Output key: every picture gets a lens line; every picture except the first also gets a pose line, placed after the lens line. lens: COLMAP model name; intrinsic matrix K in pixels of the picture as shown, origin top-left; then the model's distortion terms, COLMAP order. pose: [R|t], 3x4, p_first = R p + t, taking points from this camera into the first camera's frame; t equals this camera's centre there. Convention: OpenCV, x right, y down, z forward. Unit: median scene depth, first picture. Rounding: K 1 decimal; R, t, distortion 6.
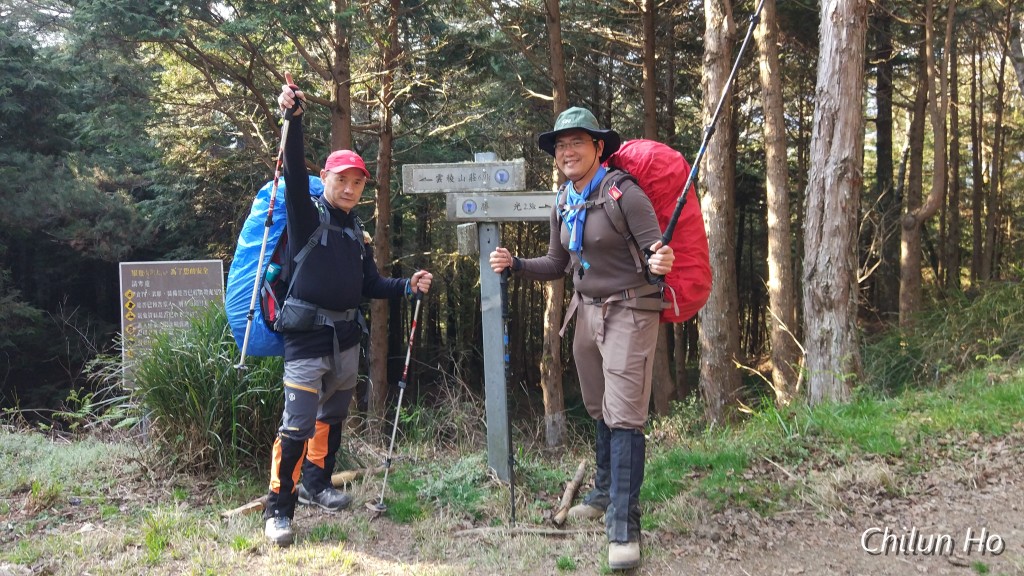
lens RADIAL K [[784.2, 0, 502.1], [0, 784.2, 284.9], [0, 0, 1]] dist [0.082795, -0.098192]
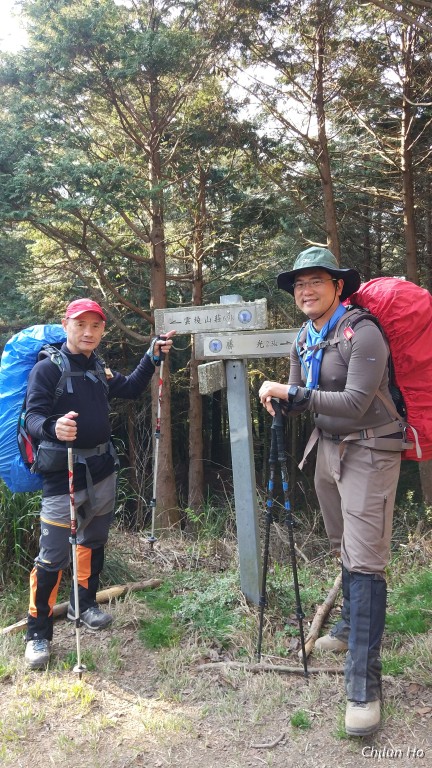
lens RADIAL K [[588.1, 0, 204.4], [0, 588.1, 375.8], [0, 0, 1]] dist [0.082795, -0.098192]
pose [[0.986596, -0.023650, -0.161456, 0.067145], [0.019488, 0.999437, -0.027312, -0.033884], [0.162011, 0.023799, 0.986502, 0.186323]]
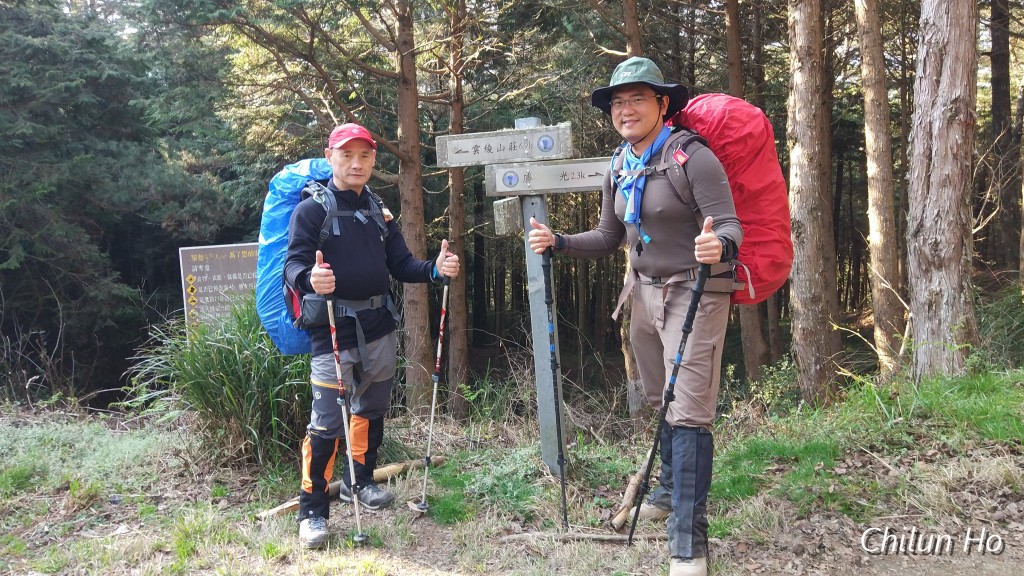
lens RADIAL K [[773.3, 0, 477.6], [0, 773.3, 284.8], [0, 0, 1]] dist [0.079060, -0.094749]
pose [[0.989866, -0.026867, -0.139443, 0.039053], [0.033362, 0.998454, 0.044455, -0.017010], [0.138033, -0.048657, 0.989232, 0.094143]]
